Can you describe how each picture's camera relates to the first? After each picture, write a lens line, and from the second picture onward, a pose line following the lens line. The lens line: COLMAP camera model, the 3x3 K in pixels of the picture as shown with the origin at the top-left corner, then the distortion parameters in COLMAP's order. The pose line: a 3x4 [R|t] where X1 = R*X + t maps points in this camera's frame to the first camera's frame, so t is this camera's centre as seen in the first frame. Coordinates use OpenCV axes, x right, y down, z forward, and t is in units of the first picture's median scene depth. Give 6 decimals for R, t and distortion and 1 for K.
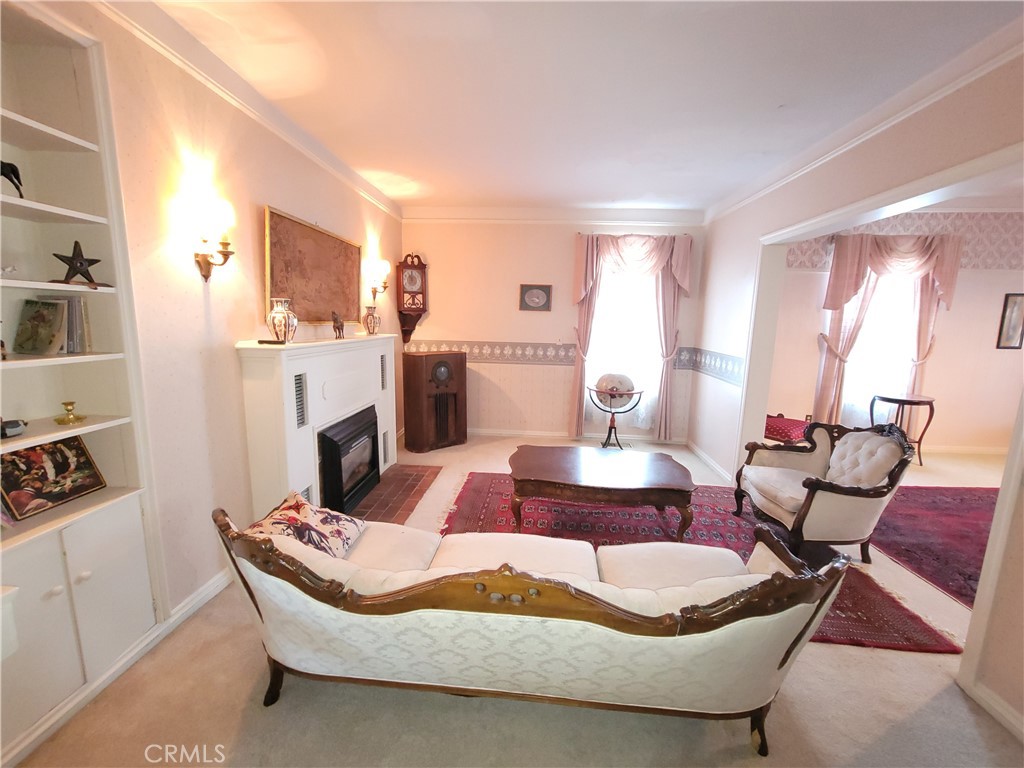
lens RADIAL K [[415.2, 0, 507.4], [0, 415.2, 380.2], [0, 0, 1]] dist [-0.002018, 0.000791]
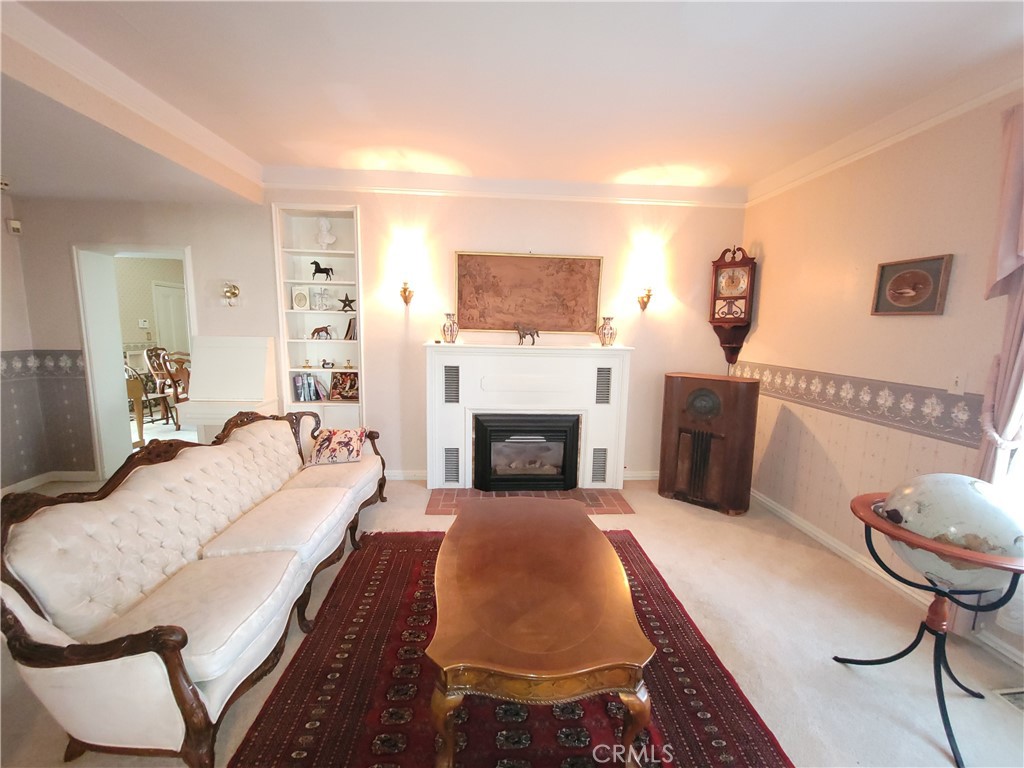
lens RADIAL K [[415.2, 0, 510.5], [0, 415.2, 382.1], [0, 0, 1]] dist [-0.002018, 0.000791]
pose [[0.145799, 0.116933, -0.982379, 0.537436], [-0.162985, 0.982261, 0.092730, -0.071979], [0.975796, 0.146593, 0.162271, 0.564636]]
